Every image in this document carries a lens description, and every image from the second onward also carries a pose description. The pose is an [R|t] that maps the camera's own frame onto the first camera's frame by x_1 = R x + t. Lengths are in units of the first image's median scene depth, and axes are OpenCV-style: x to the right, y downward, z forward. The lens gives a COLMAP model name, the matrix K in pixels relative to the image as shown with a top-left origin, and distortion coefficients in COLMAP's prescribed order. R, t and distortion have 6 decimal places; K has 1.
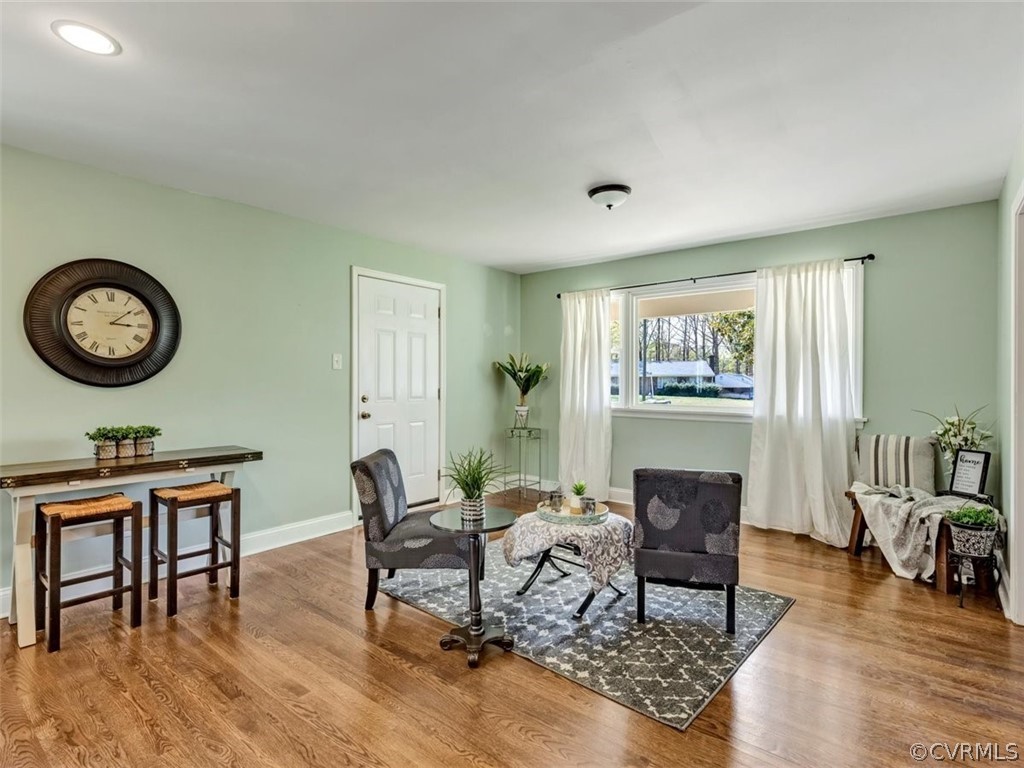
lens RADIAL K [[497.3, 0, 512.0], [0, 497.3, 384.0], [0, 0, 1]] dist [0.001409, -0.000075]
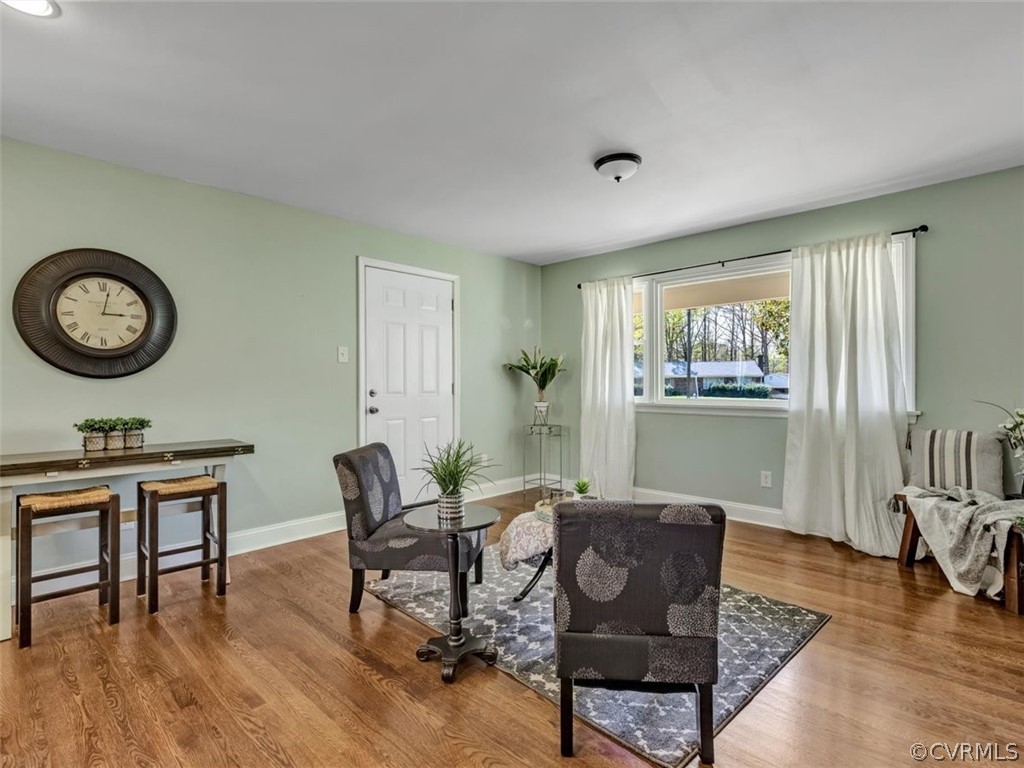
lens RADIAL K [[496.7, 0, 512.0], [0, 496.7, 384.0], [0, 0, 1]] dist [0.000877, 0.000627]
pose [[0.996841, -0.005873, -0.079210, 0.082188], [0.005679, 0.999980, -0.002680, 0.025359], [0.079224, 0.002221, 0.996854, 0.084882]]
